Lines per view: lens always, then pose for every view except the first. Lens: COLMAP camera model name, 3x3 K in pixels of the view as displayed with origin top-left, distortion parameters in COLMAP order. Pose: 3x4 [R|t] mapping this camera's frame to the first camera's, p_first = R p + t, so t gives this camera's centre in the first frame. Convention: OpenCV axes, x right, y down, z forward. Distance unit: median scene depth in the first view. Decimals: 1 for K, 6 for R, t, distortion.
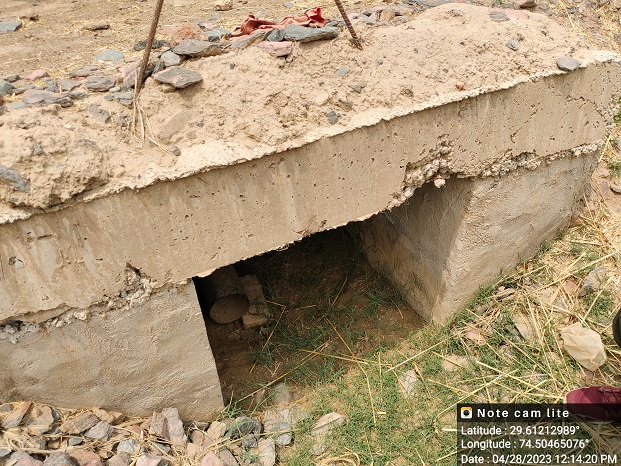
lens RADIAL K [[443.5, 0, 302.0], [0, 443.5, 232.7], [0, 0, 1]] dist [0.137621, -0.221978]
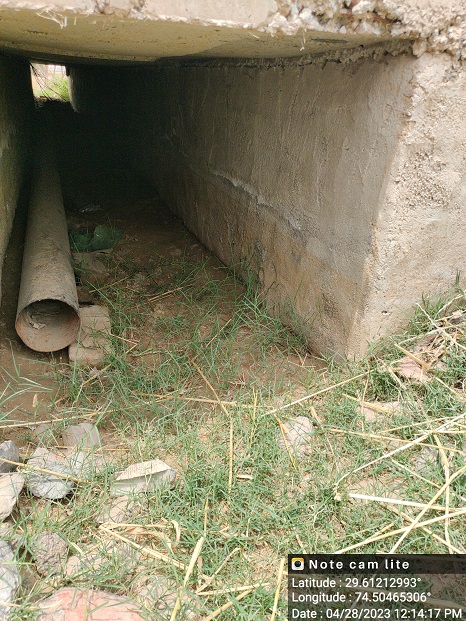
lens RADIAL K [[448.5, 0, 222.2], [0, 448.5, 310.1], [0, 0, 1]] dist [0.069631, -0.088075]
pose [[0.993915, 0.101263, -0.043345, 0.232982], [-0.108368, 0.969448, -0.220062, 0.498428], [0.019736, 0.223420, 0.974522, 0.617561]]
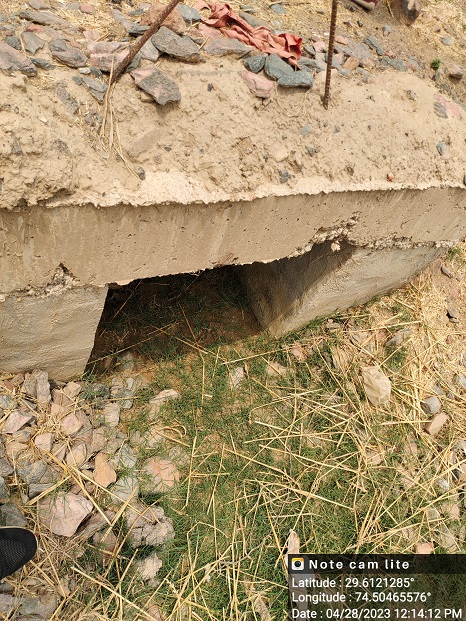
lens RADIAL K [[443.5, 0, 233.0], [0, 443.5, 310.5], [0, 0, 1]] dist [0.137621, -0.221978]
pose [[0.920089, 0.252423, 0.299532, -0.267199], [-0.330553, 0.910630, 0.247968, -0.186323], [-0.210170, -0.327163, 0.921299, -0.044691]]
